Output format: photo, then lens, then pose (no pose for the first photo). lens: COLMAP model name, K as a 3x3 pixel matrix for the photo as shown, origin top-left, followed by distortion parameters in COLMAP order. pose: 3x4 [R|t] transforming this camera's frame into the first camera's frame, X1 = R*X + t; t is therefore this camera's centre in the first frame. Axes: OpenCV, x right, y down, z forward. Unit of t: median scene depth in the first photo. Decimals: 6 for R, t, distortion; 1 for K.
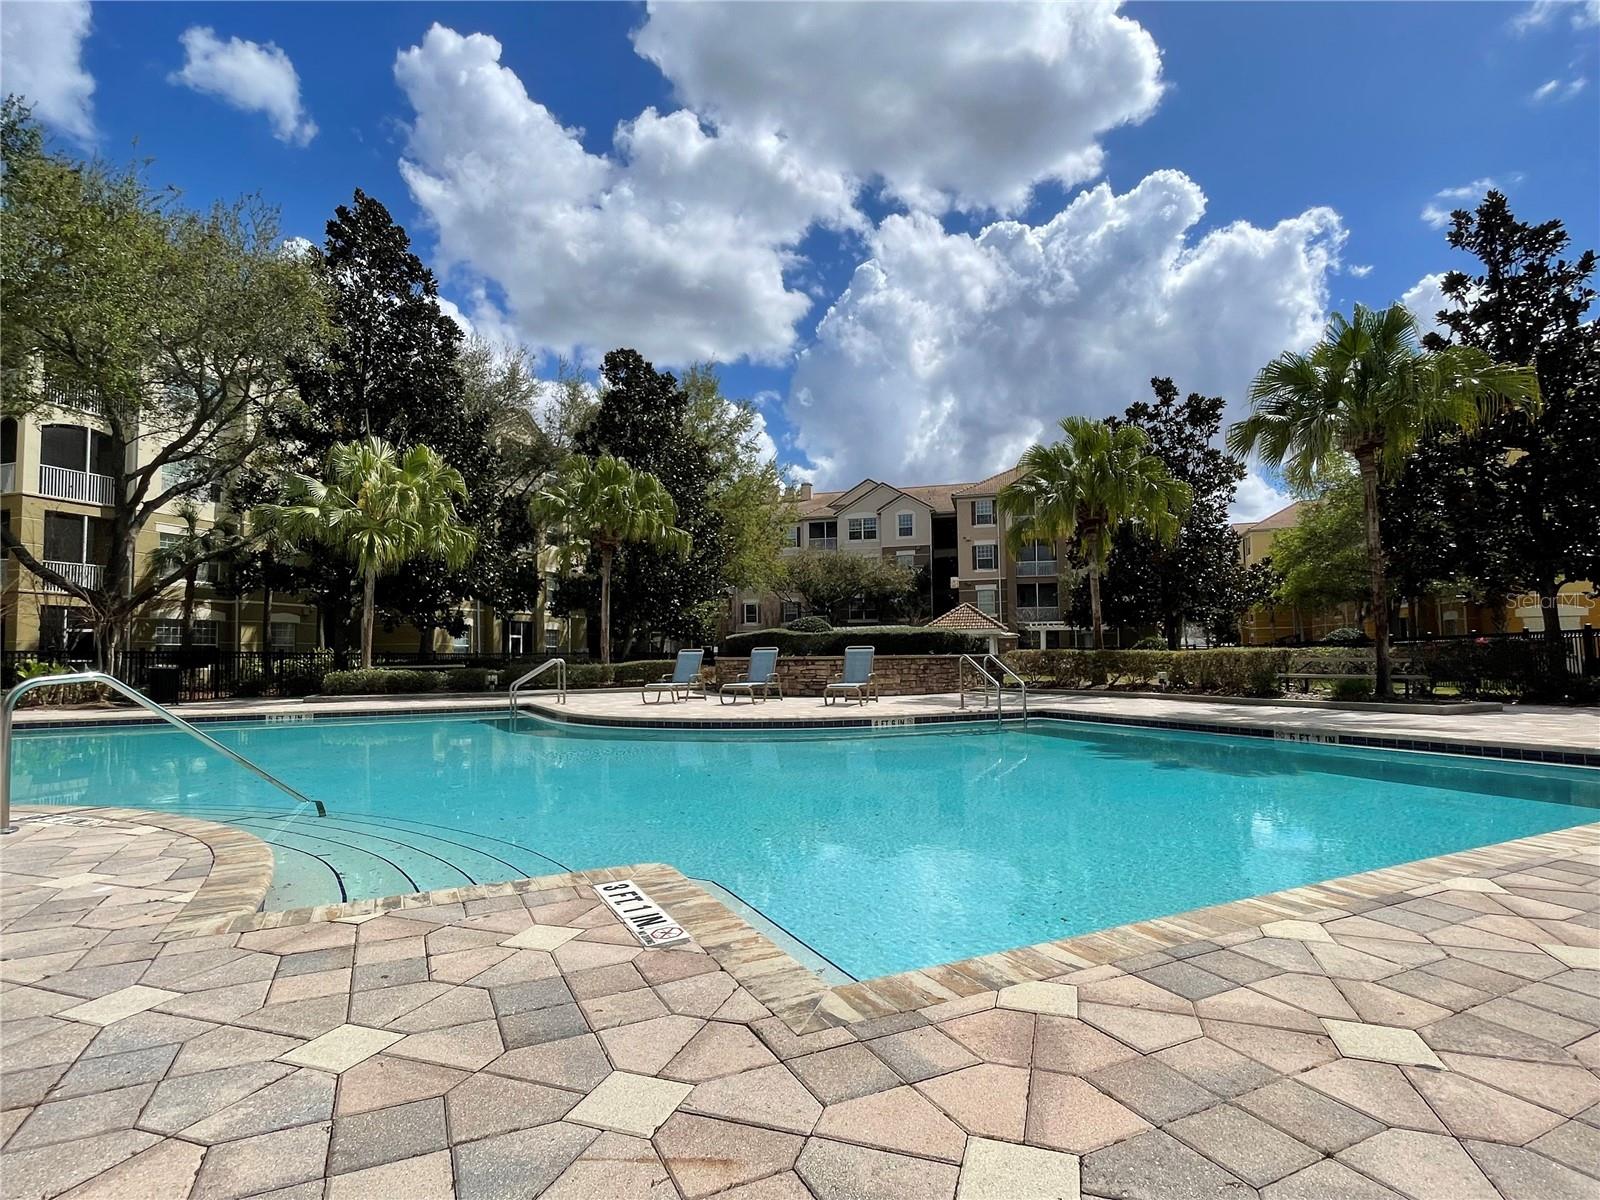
lens RADIAL K [[807.2, 0, 800.0], [0, 807.2, 601.5], [0, 0, 1]] dist [0.004468, 0.000279]
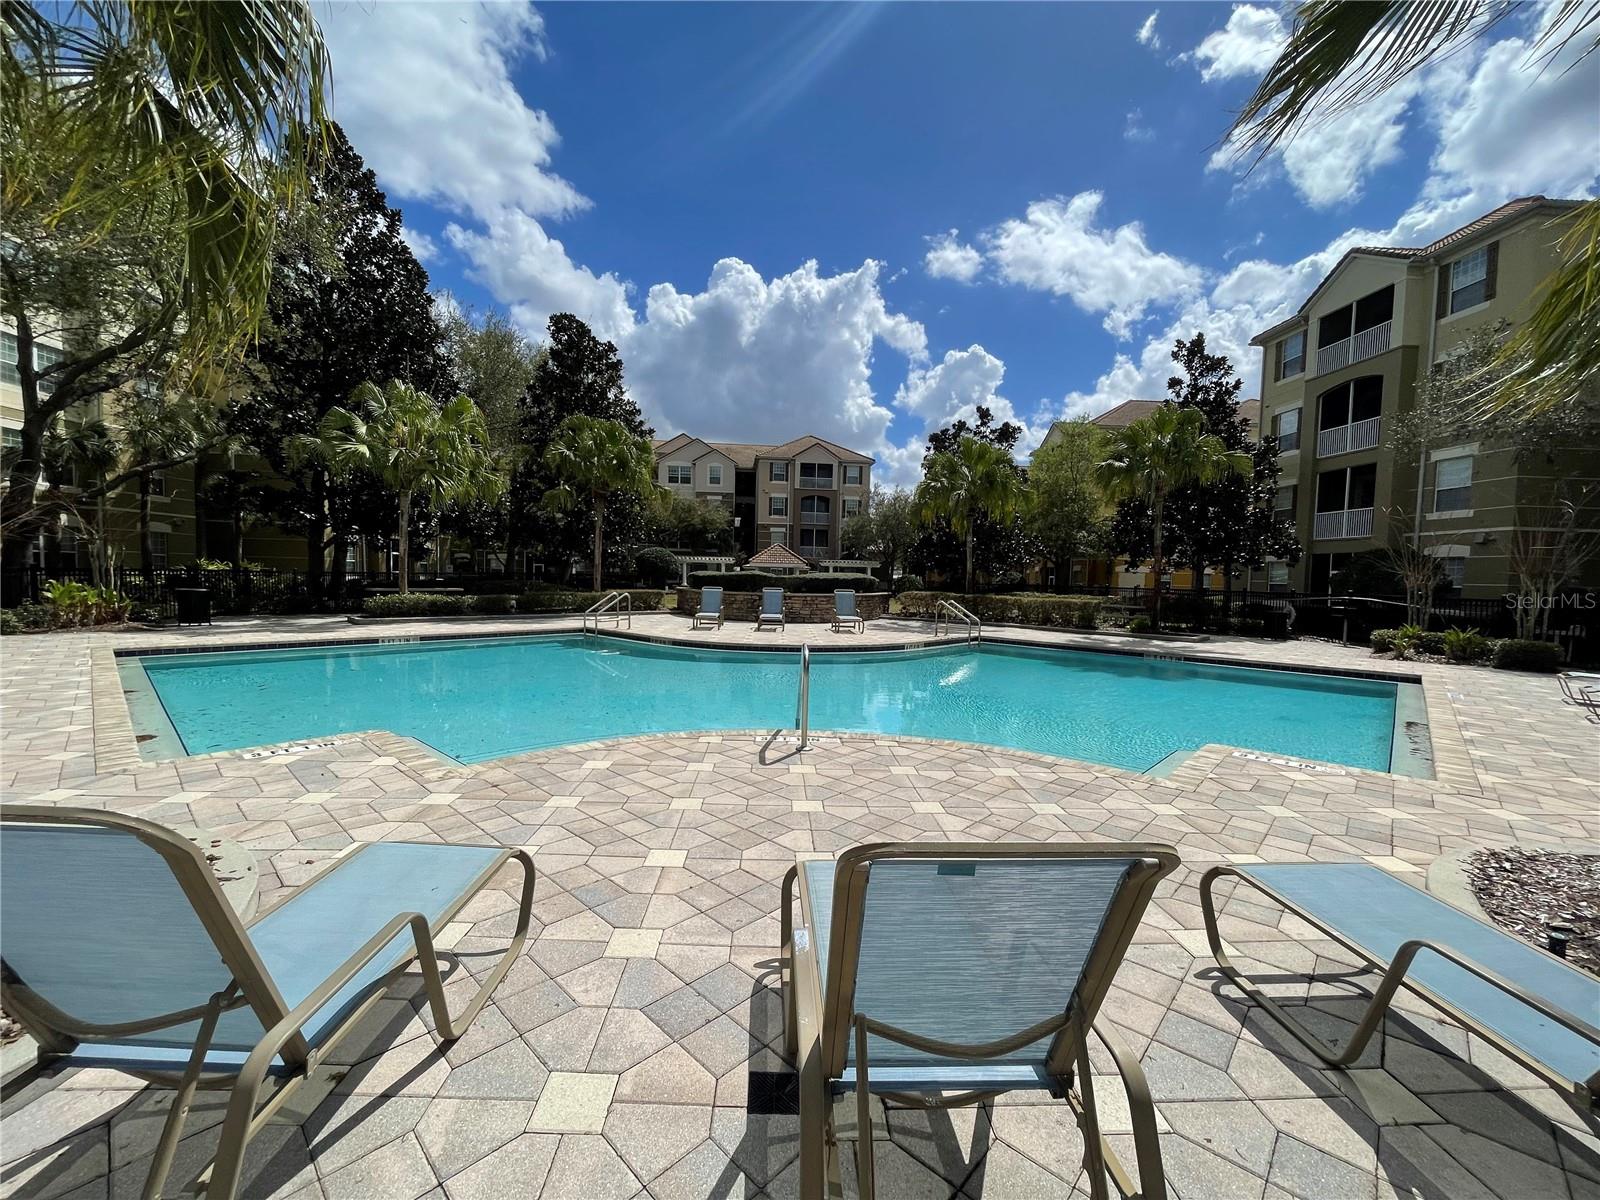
lens RADIAL K [[647.8, 0, 798.2], [0, 647.8, 602.3], [0, 0, 1]] dist [0.000112, 0.000997]
pose [[0.934252, 0.018366, 0.356140, -0.283534], [-0.058568, 0.993014, 0.102431, -0.023727], [-0.351771, -0.116554, 0.928801, -0.022487]]
